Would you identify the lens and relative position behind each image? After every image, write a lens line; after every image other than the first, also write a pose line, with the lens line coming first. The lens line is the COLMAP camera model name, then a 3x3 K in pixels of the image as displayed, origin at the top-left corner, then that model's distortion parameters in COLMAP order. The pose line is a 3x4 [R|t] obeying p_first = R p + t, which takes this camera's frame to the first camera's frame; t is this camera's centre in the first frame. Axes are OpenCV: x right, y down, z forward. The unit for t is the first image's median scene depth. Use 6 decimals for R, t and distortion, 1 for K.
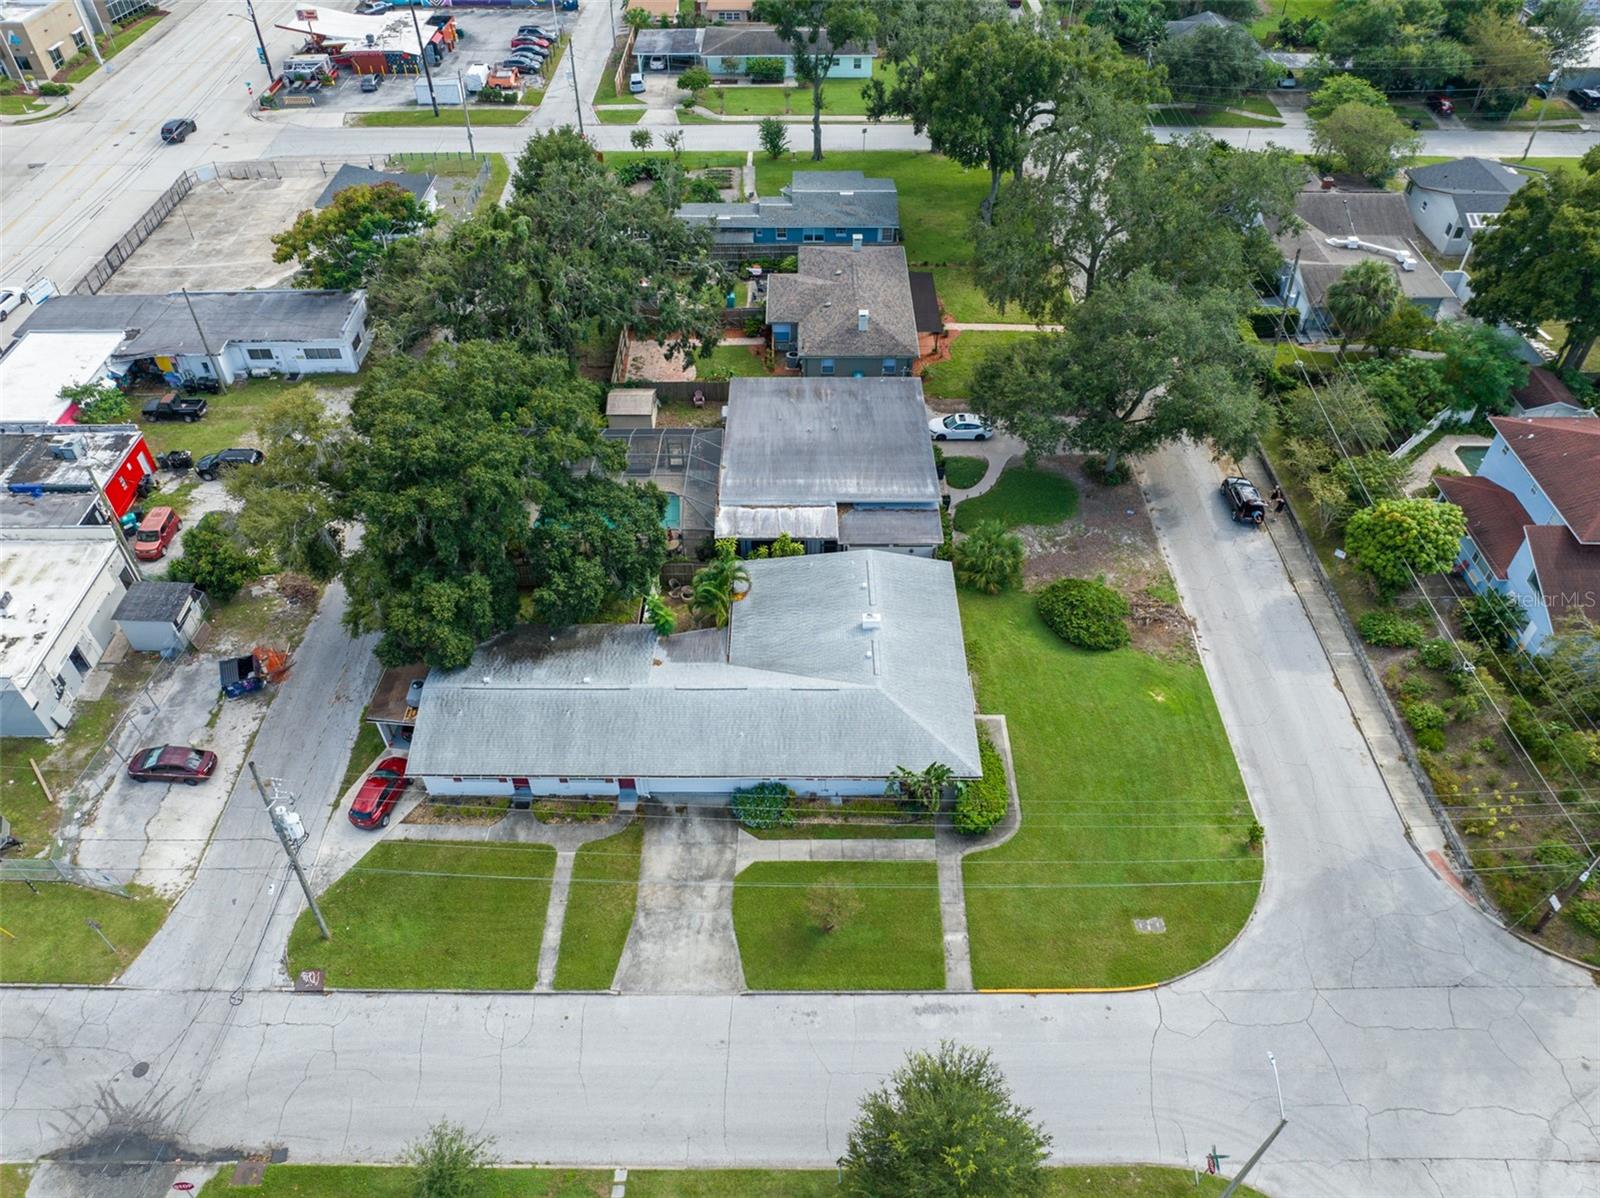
lens RADIAL K [[1123.5, 0, 802.1], [0, 1123.5, 603.2], [0, 0, 1]] dist [-0.047588, 0.018509]
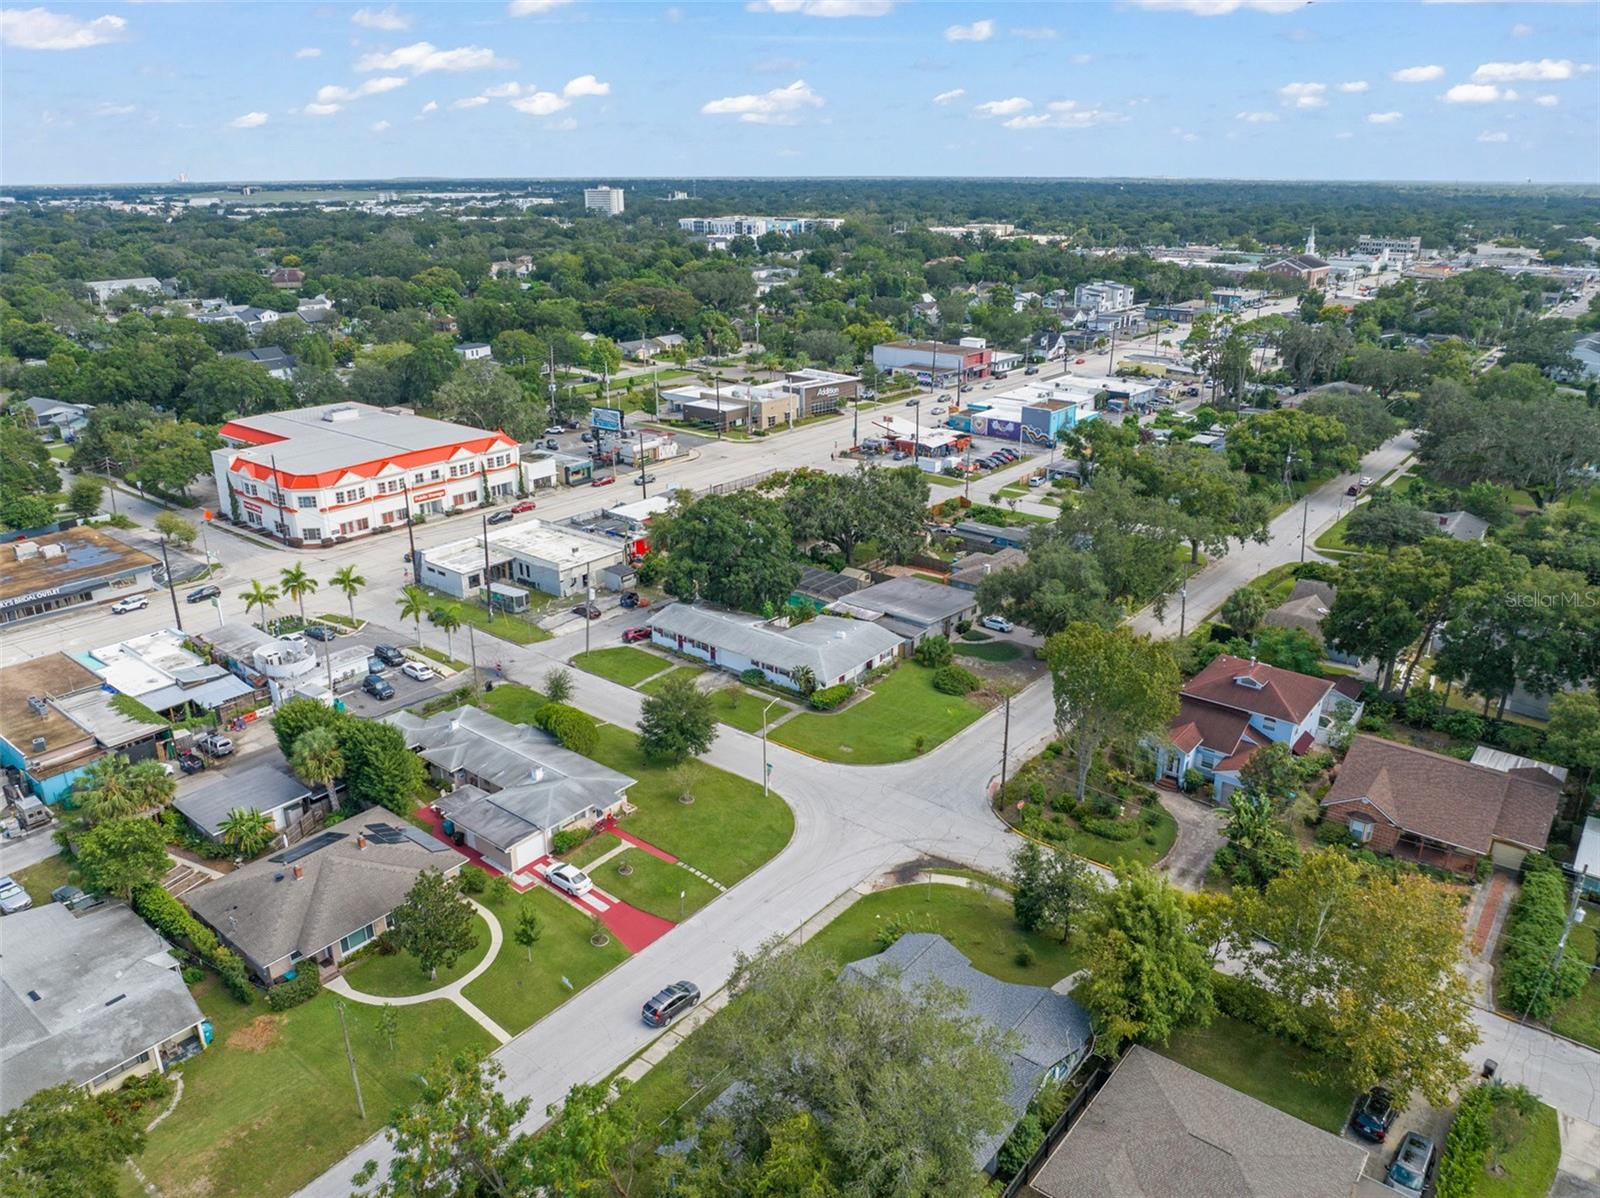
lens RADIAL K [[1123.5, 0, 794.3], [0, 1123.5, 599.5], [0, 0, 1]] dist [-0.047588, 0.018509]
pose [[0.780685, 0.222366, -0.584025, 1.206950], [-0.437025, 0.862288, -0.255870, 0.536207], [0.446700, 0.454987, 0.770354, -0.717532]]
